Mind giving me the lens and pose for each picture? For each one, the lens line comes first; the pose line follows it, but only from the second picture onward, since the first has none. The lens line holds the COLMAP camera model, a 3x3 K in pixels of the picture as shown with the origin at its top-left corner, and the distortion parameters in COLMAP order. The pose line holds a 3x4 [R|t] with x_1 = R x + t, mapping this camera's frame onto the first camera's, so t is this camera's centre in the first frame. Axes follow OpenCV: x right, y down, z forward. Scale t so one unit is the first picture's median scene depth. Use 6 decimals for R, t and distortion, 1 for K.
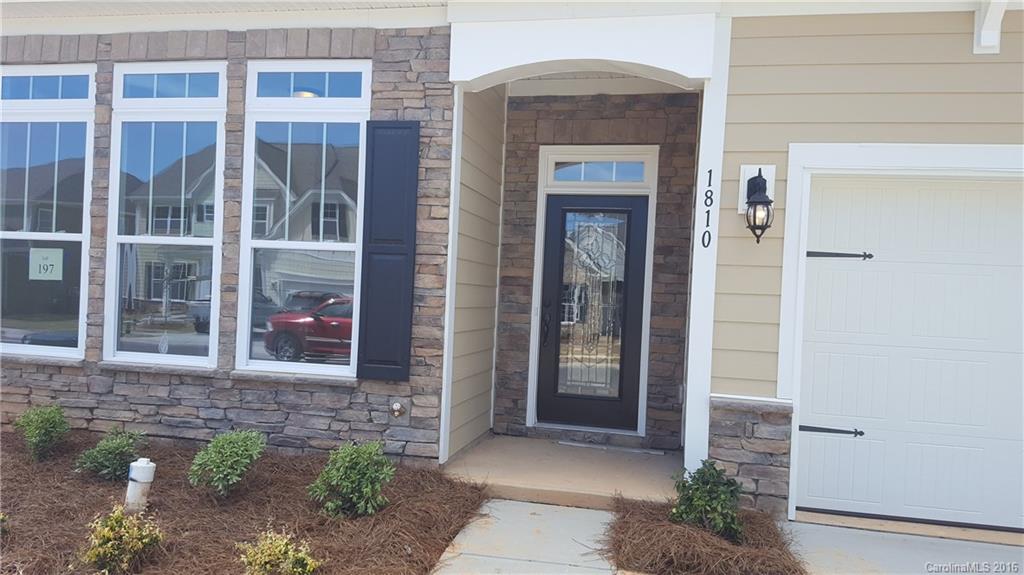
lens RADIAL K [[757.1, 0, 507.4], [0, 757.1, 296.7], [0, 0, 1]] dist [0.025376, -0.009971]
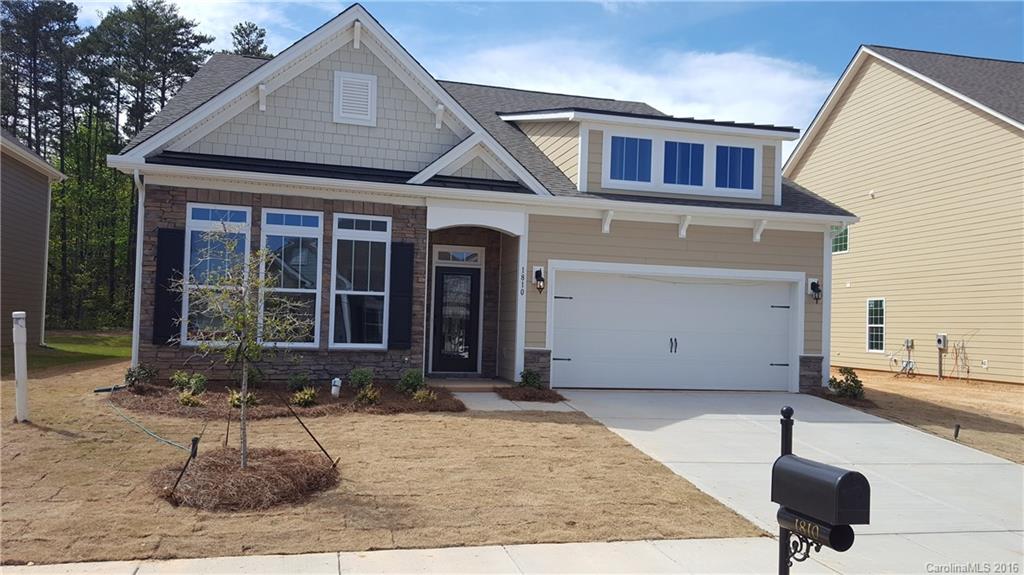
lens RADIAL K [[757.1, 0, 513.0], [0, 757.1, 287.3], [0, 0, 1]] dist [0.025376, -0.009971]
pose [[0.894924, 0.001028, 0.446217, -0.911069], [0.011674, 0.999601, -0.025716, -0.020486], [-0.446065, 0.028223, 0.894555, -1.329956]]
